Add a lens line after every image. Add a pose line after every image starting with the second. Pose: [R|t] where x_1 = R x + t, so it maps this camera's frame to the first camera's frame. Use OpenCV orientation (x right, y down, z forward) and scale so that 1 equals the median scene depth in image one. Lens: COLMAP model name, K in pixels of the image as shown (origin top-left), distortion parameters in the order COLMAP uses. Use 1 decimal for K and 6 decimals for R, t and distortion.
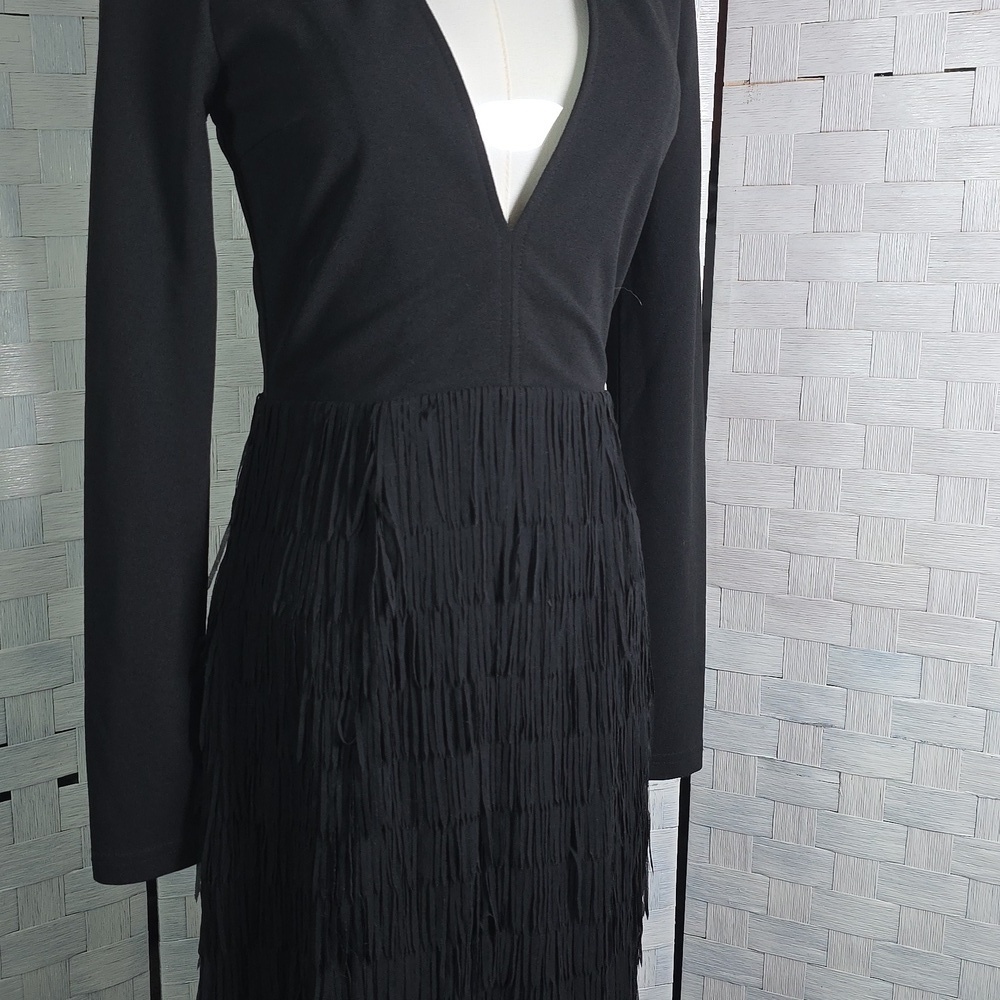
lens RADIAL K [[1436.8, 0, 500.0], [0, 1436.8, 500.0], [0, 0, 1]] dist [0.189605, -0.527375]
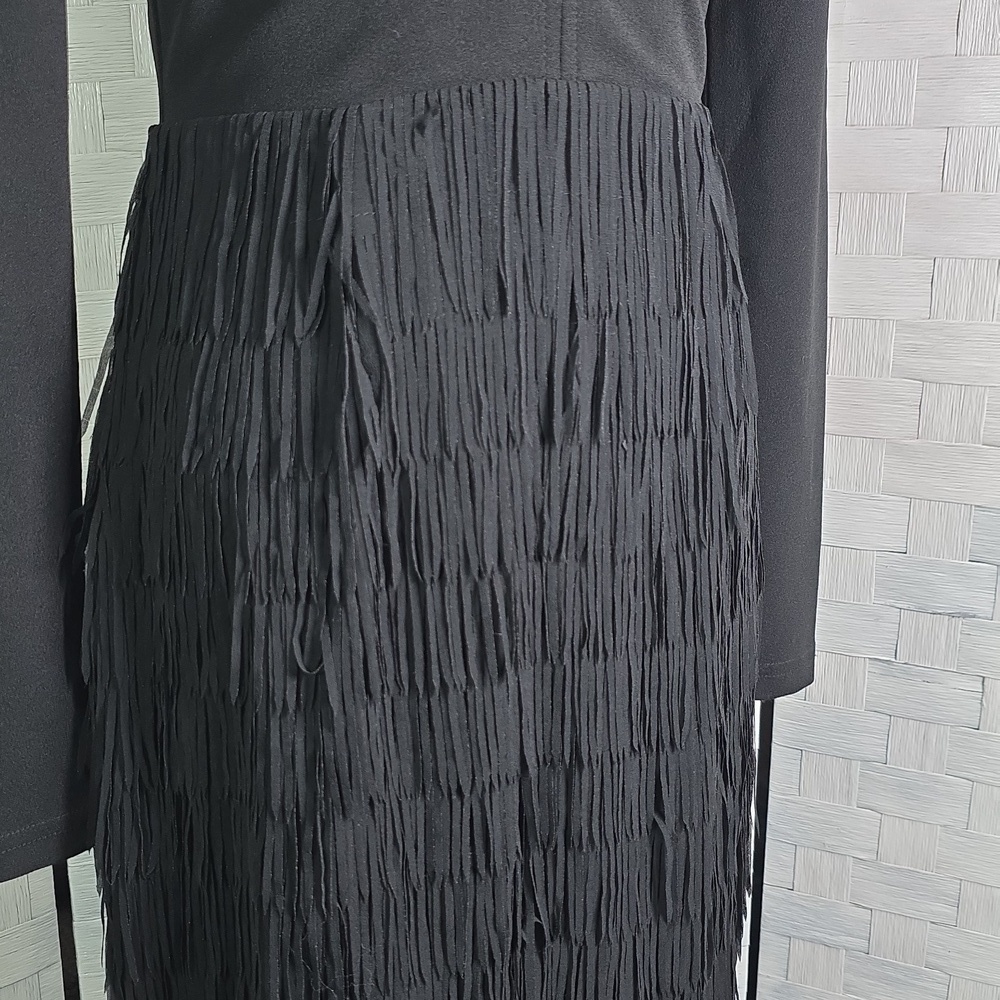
lens RADIAL K [[1436.8, 0, 500.0], [0, 1436.8, 500.0], [0, 0, 1]] dist [0.189605, -0.527375]
pose [[0.999675, -0.021401, 0.013845, -0.029365], [0.020201, 0.996459, 0.081614, 0.043070], [-0.015542, -0.081308, 0.996568, 0.370102]]
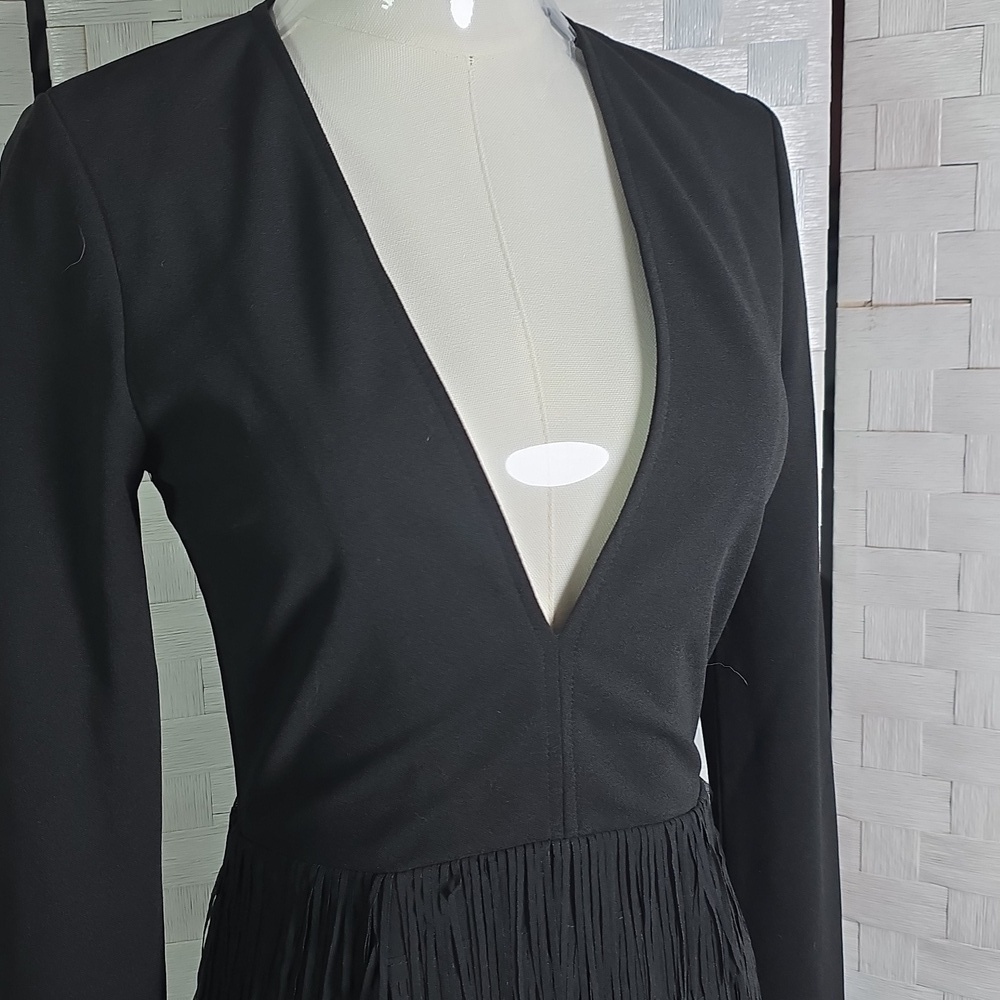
lens RADIAL K [[1436.8, 0, 500.0], [0, 1436.8, 500.0], [0, 0, 1]] dist [0.189605, -0.527375]
pose [[0.997199, -0.033301, -0.066973, 0.027337], [0.032566, 0.999397, -0.012043, -0.229272], [0.067334, 0.009829, 0.997682, 0.269850]]
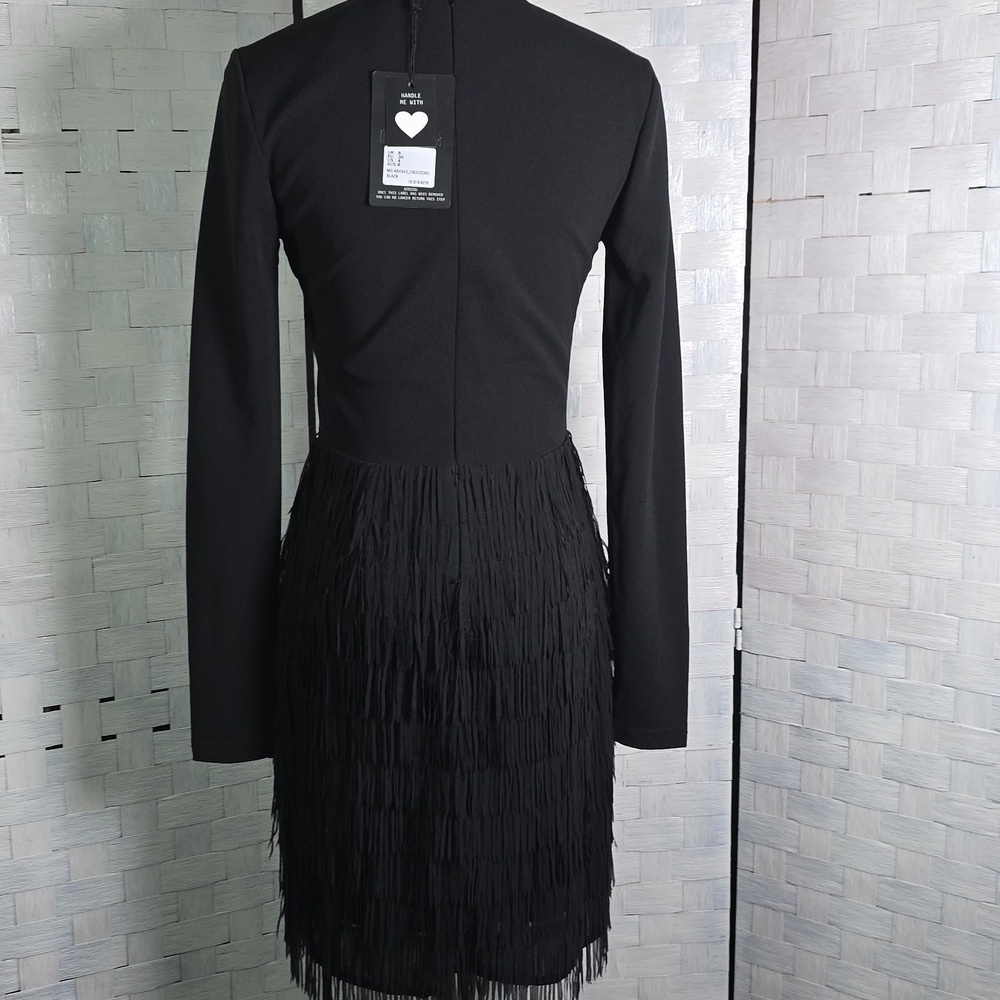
lens RADIAL K [[1436.8, 0, 500.0], [0, 1436.8, 500.0], [0, 0, 1]] dist [0.189605, -0.527375]
pose [[0.979988, 0.017488, -0.198288, 0.251046], [-0.024602, 0.999137, -0.033470, 0.042318], [0.197532, 0.037679, 0.979572, -0.410792]]
